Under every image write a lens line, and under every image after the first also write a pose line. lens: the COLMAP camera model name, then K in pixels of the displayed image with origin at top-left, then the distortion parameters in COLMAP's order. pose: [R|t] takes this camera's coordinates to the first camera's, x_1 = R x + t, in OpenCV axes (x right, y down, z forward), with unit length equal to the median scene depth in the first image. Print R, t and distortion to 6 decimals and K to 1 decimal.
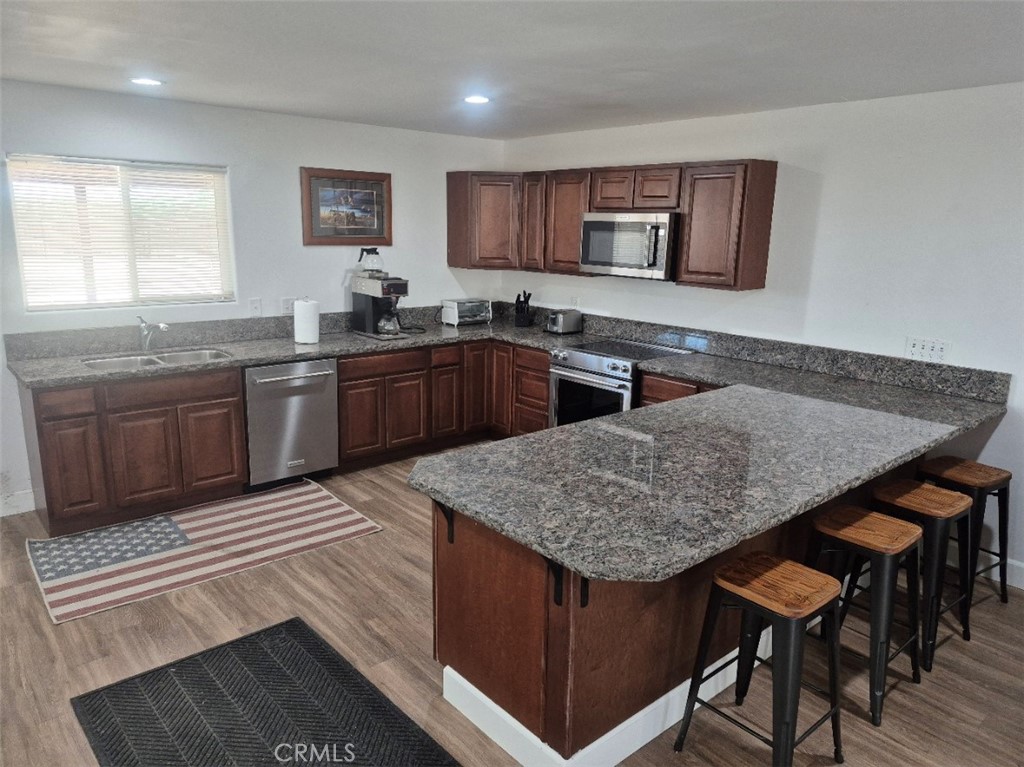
lens RADIAL K [[710.1, 0, 518.7], [0, 710.1, 382.4], [0, 0, 1]] dist [0.072897, -0.074475]
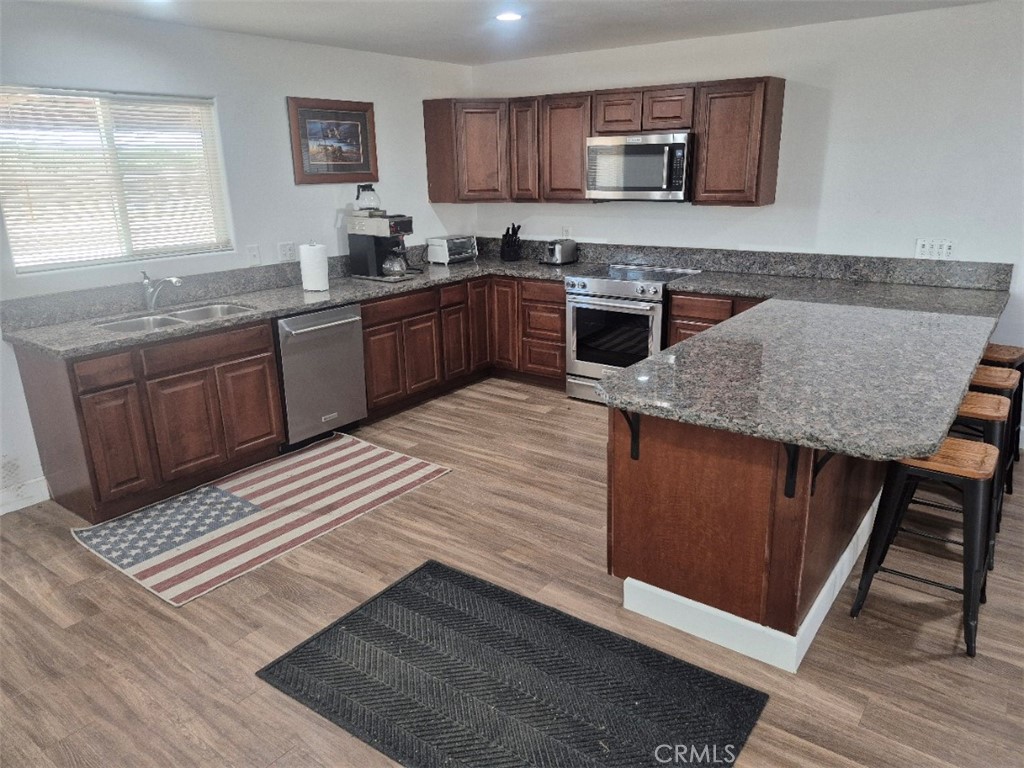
lens RADIAL K [[710.1, 0, 520.2], [0, 710.1, 382.3], [0, 0, 1]] dist [0.072897, -0.074475]
pose [[0.974951, -0.101230, 0.198048, -0.268131], [0.085642, 0.992627, 0.085774, 0.007915], [-0.205270, -0.066664, 0.976432, 0.025996]]
